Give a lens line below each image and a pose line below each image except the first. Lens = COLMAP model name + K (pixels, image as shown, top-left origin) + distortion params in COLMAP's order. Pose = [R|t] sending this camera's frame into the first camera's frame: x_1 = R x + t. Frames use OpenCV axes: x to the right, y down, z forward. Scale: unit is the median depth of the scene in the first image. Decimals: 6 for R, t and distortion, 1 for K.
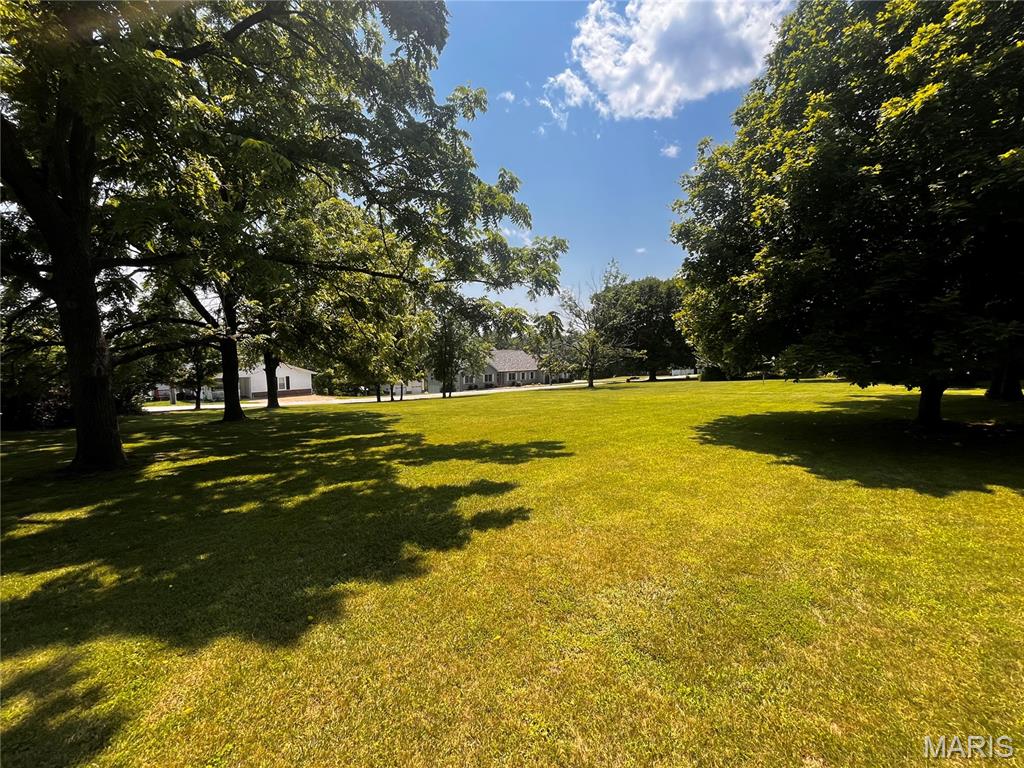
lens RADIAL K [[407.9, 0, 515.0], [0, 407.9, 380.0], [0, 0, 1]] dist [-0.000759, 0.000251]
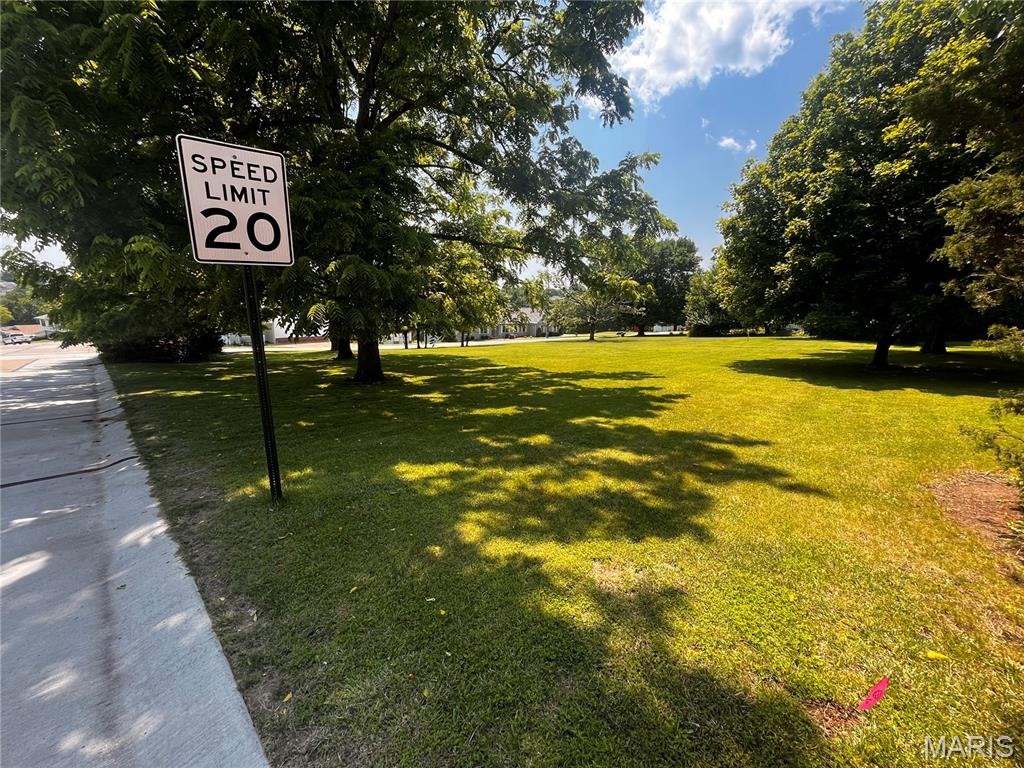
lens RADIAL K [[407.9, 0, 508.8], [0, 407.9, 384.0], [0, 0, 1]] dist [-0.000759, 0.000251]
pose [[0.998299, 0.016043, 0.056056, -0.117953], [-0.022866, 0.992110, 0.123268, 0.005022], [-0.053636, -0.124340, 0.990789, -0.117835]]
